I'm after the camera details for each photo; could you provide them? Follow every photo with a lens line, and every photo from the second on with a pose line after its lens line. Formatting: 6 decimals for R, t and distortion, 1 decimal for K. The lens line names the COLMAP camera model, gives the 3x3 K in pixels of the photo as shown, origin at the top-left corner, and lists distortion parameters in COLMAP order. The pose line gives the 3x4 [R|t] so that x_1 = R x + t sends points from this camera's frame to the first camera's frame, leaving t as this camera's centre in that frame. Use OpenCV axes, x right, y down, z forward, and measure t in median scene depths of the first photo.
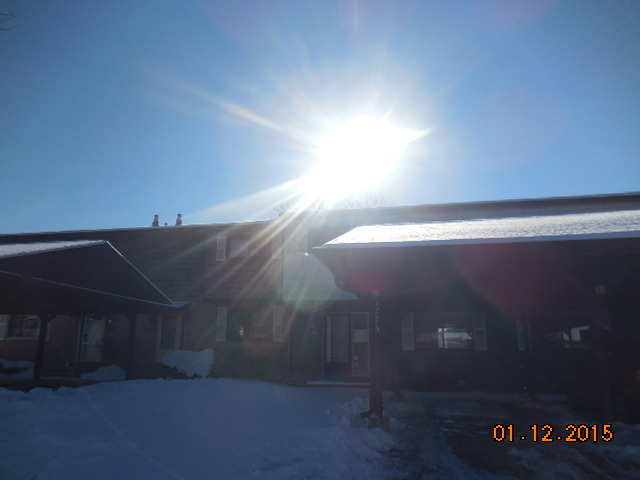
lens RADIAL K [[485.1, 0, 320.0], [0, 485.1, 240.8], [0, 0, 1]] dist [0.001365, -0.000219]
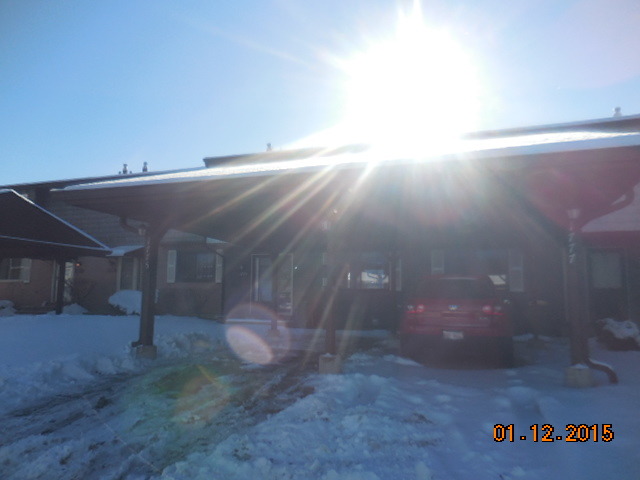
lens RADIAL K [[485.1, 0, 320.0], [0, 485.1, 237.6], [0, 0, 1]] dist [0.001365, -0.000219]
pose [[0.993073, -0.014949, -0.116542, 0.271731], [0.027294, 0.994091, 0.105066, 0.008929], [0.114283, -0.107519, 0.987613, 0.002252]]
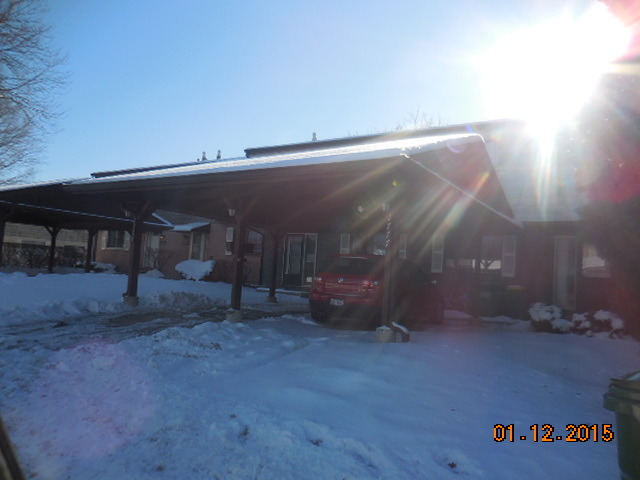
lens RADIAL K [[485.1, 0, 320.1], [0, 485.1, 238.6], [0, 0, 1]] dist [0.001365, -0.000219]
pose [[0.933765, 0.023277, -0.357130, 0.508130], [0.029506, 0.989478, 0.141641, -0.002549], [0.356669, -0.142797, 0.923253, -0.059552]]
